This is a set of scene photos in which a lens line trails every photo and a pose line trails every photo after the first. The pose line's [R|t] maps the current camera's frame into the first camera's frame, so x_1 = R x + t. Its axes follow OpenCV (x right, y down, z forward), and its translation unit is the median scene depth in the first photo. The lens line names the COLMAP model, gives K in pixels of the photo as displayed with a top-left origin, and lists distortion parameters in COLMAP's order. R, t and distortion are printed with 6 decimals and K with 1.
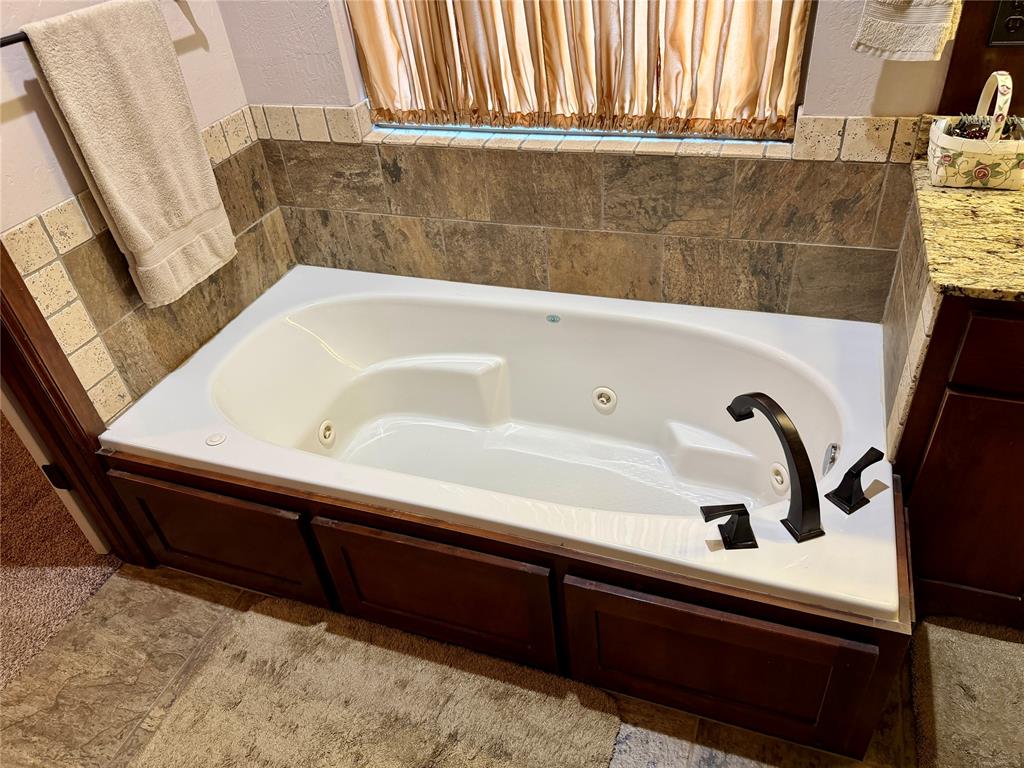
lens RADIAL K [[731.1, 0, 513.5], [0, 731.1, 385.3], [0, 0, 1]] dist [0.041888, -0.034809]
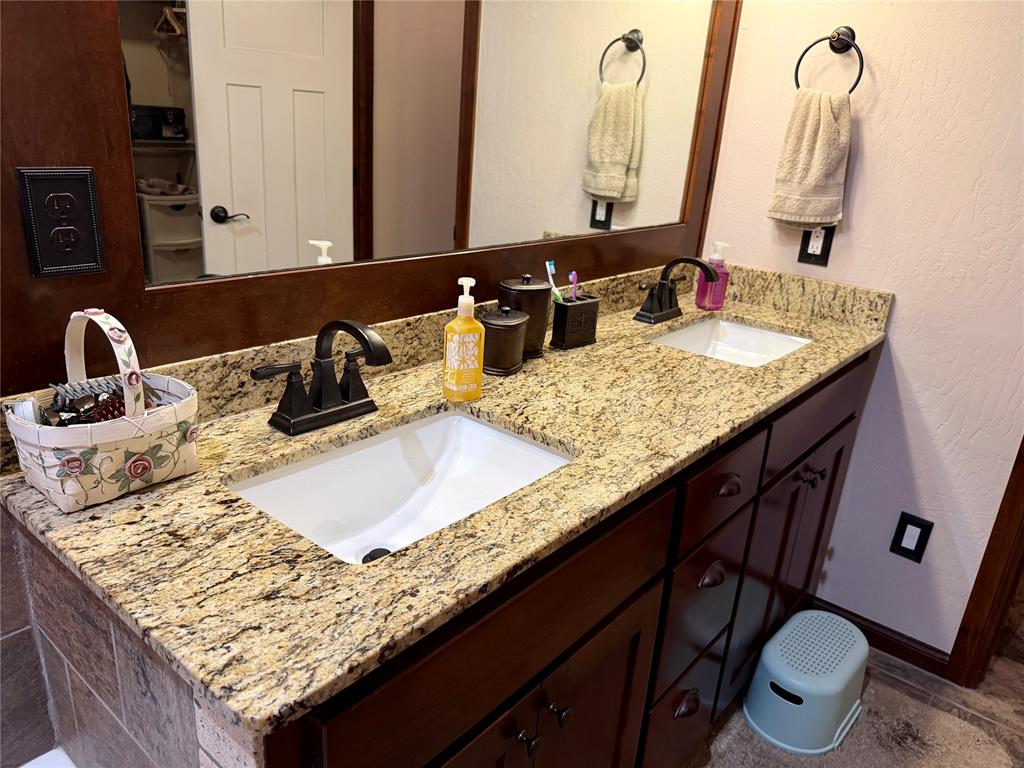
lens RADIAL K [[731.1, 0, 514.7], [0, 731.1, 386.5], [0, 0, 1]] dist [0.041888, -0.034809]
pose [[0.328999, -0.213173, 0.919955, 0.160834], [0.490653, 0.870957, 0.026350, -0.162487], [-0.806858, 0.442709, 0.391138, 0.387826]]
